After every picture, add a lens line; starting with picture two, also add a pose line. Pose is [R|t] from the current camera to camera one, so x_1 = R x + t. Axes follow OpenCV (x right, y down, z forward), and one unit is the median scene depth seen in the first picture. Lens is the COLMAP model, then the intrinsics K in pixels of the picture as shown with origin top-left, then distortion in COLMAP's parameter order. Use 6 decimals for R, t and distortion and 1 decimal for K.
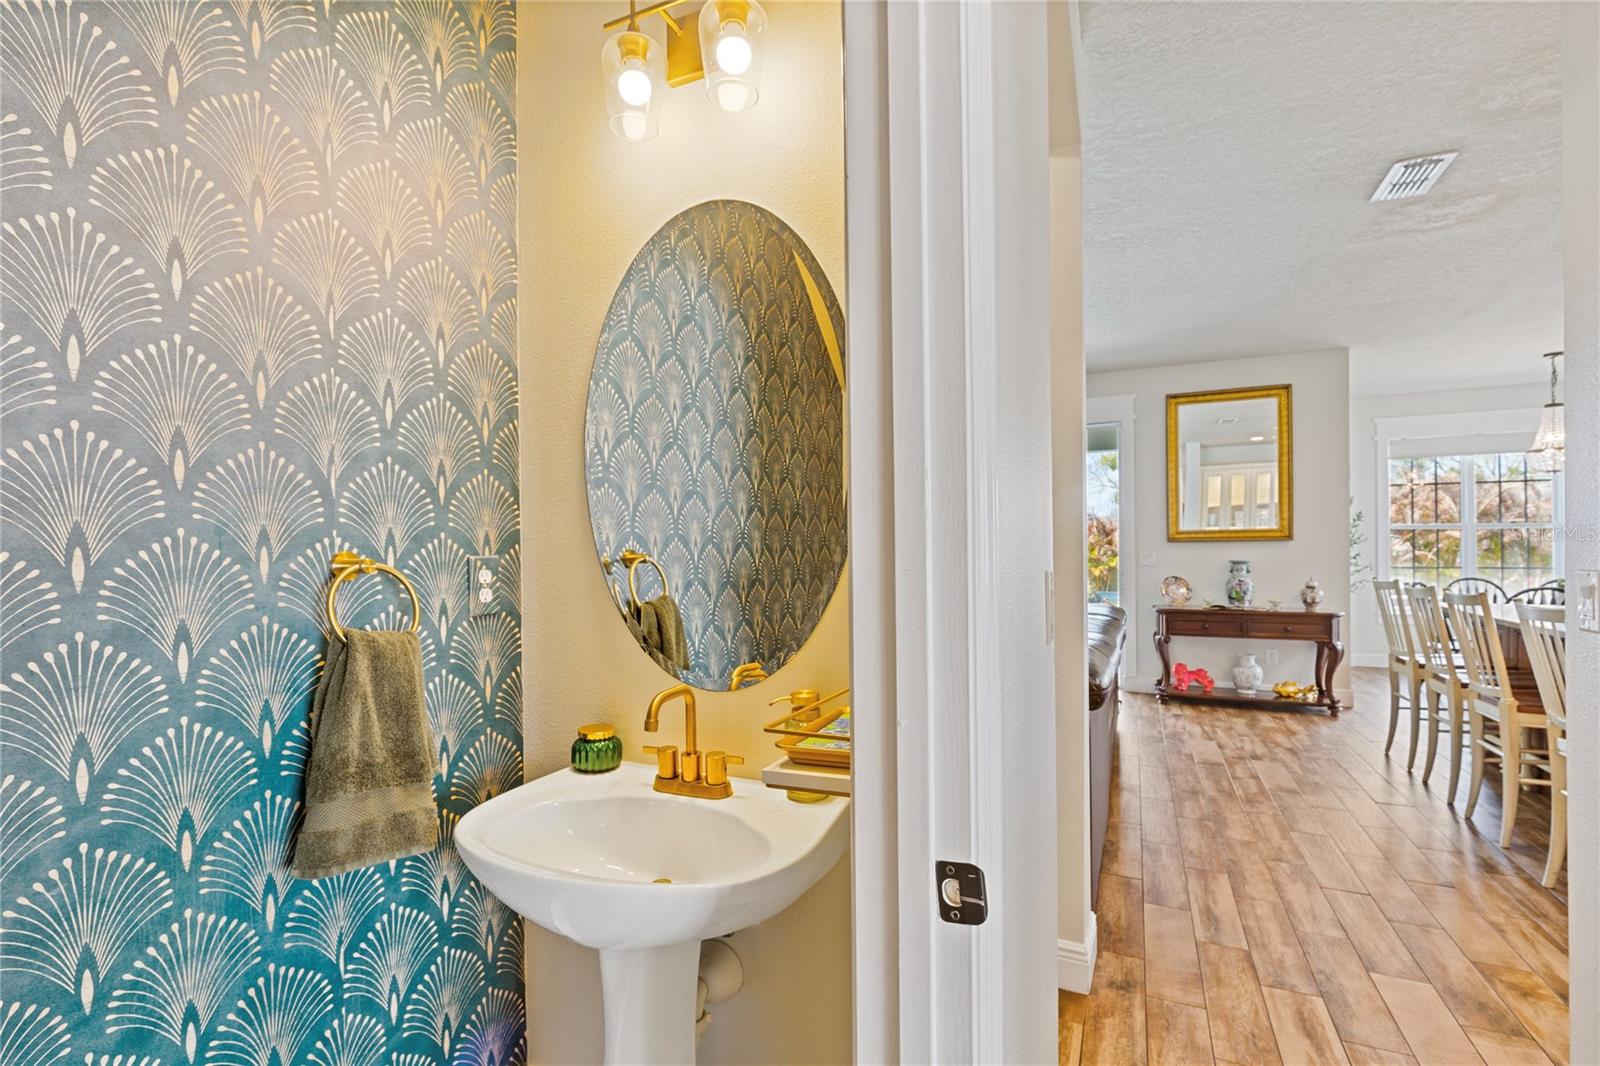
lens RADIAL K [[735.6, 0, 794.0], [0, 735.6, 549.3], [0, 0, 1]] dist [0.001690, 0.000059]
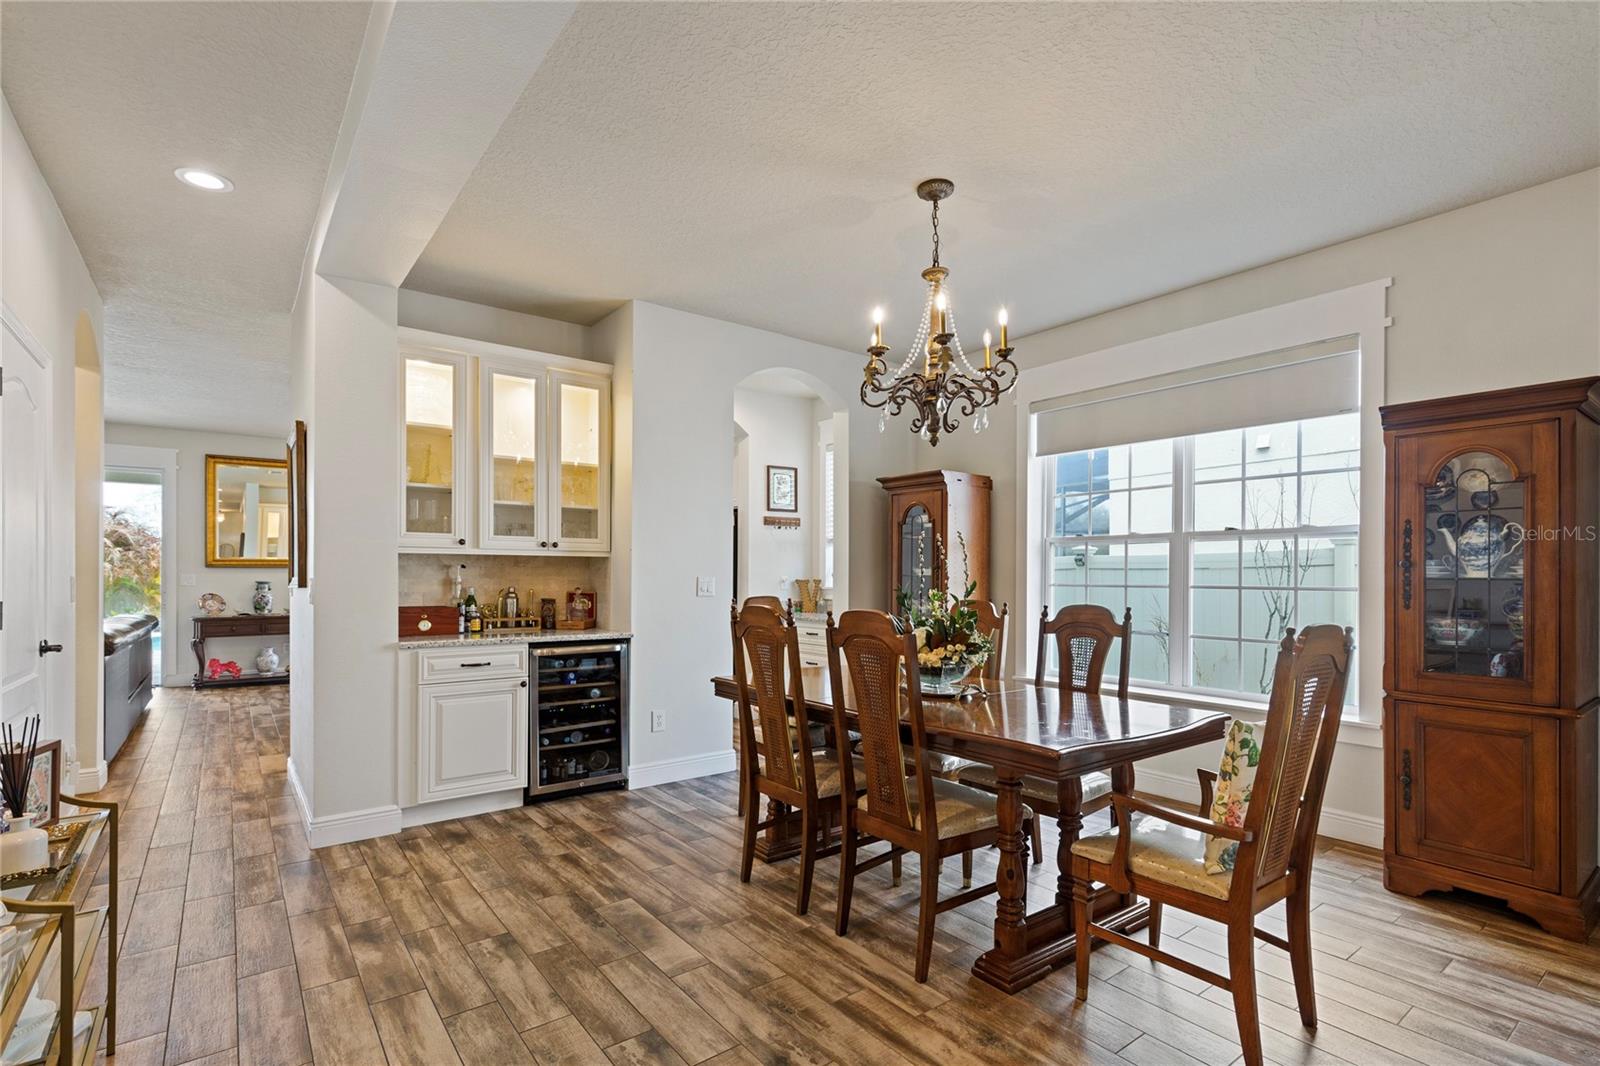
lens RADIAL K [[751.1, 0, 796.1], [0, 751.1, 573.4], [0, 0, 1]] dist [0.003962, 0.000290]
pose [[0.469235, 0.010349, 0.883013, -0.198614], [-0.005889, 0.999946, -0.008590, 0.006767], [-0.883054, -0.001169, 0.469270, -0.609538]]
